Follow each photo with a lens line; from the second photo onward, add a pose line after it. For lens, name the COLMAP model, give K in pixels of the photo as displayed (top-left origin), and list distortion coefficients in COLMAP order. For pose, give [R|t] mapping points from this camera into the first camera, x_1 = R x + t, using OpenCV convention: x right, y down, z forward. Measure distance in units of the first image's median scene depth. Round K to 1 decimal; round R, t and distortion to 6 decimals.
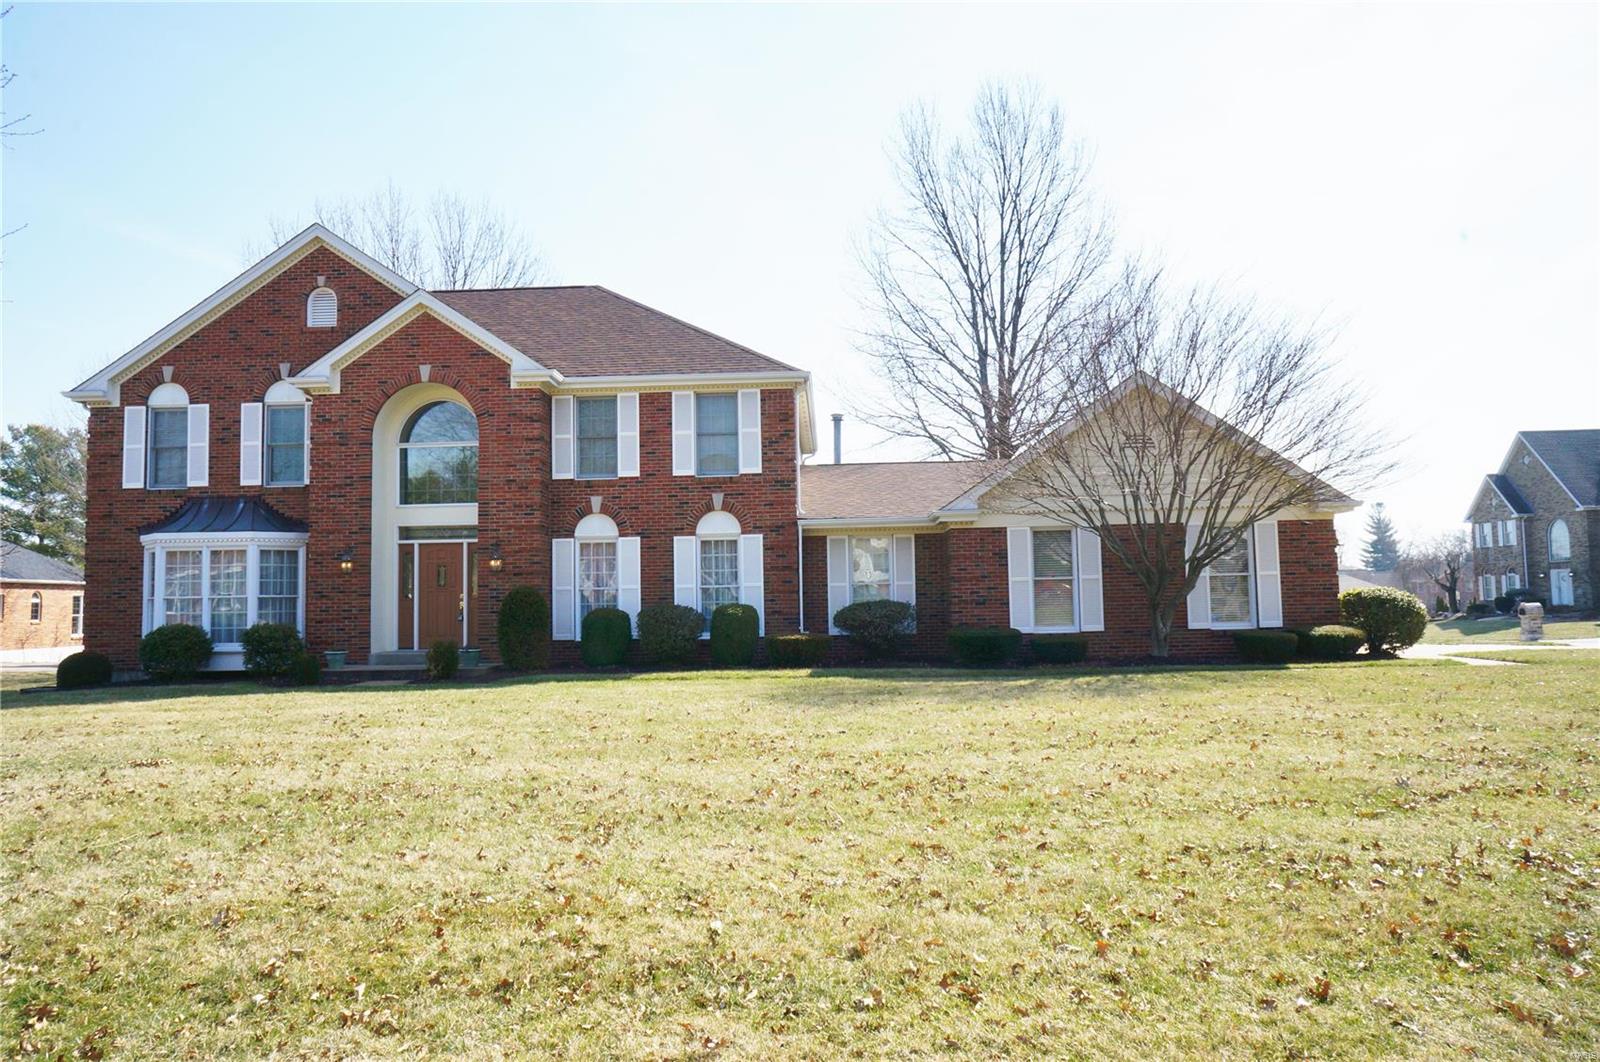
lens RADIAL K [[1092.0, 0, 796.4], [0, 1092.0, 527.4], [0, 0, 1]] dist [-0.063981, 0.097264]
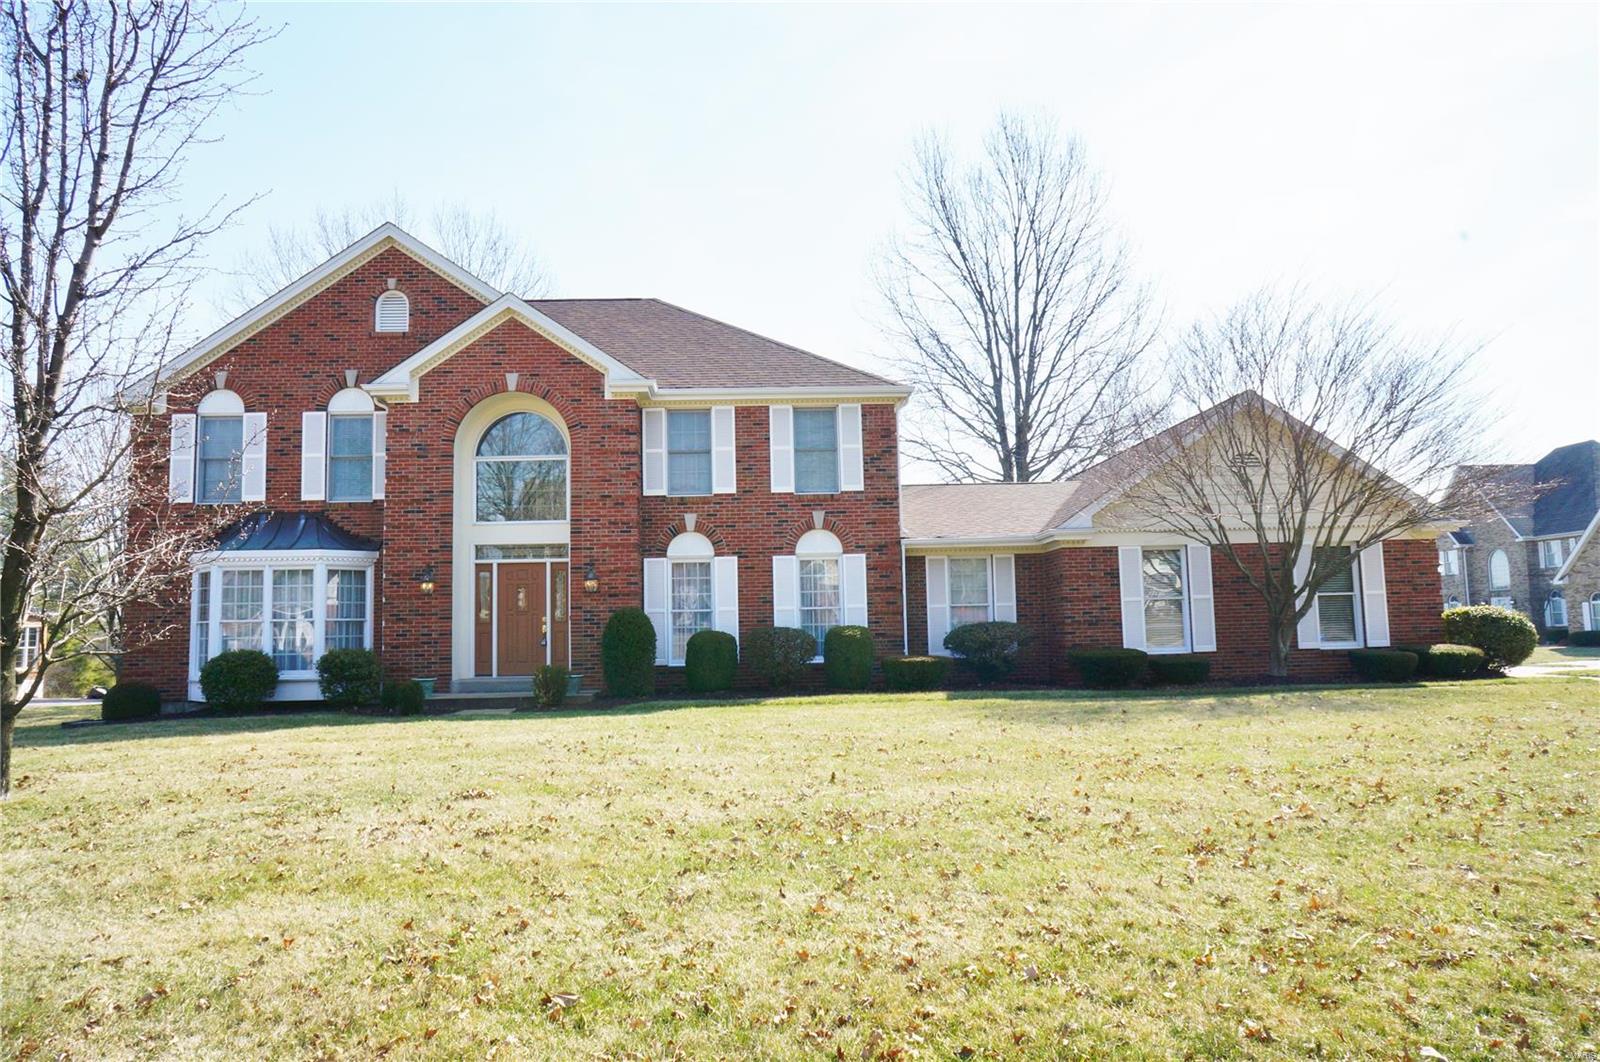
lens RADIAL K [[1092.0, 0, 794.4], [0, 1092.0, 523.8], [0, 0, 1]] dist [-0.063981, 0.097264]
pose [[0.996746, 0.003834, 0.080520, -0.170613], [-0.001066, 0.999408, -0.034397, 0.013019], [-0.080604, 0.034199, 0.996159, 0.043395]]
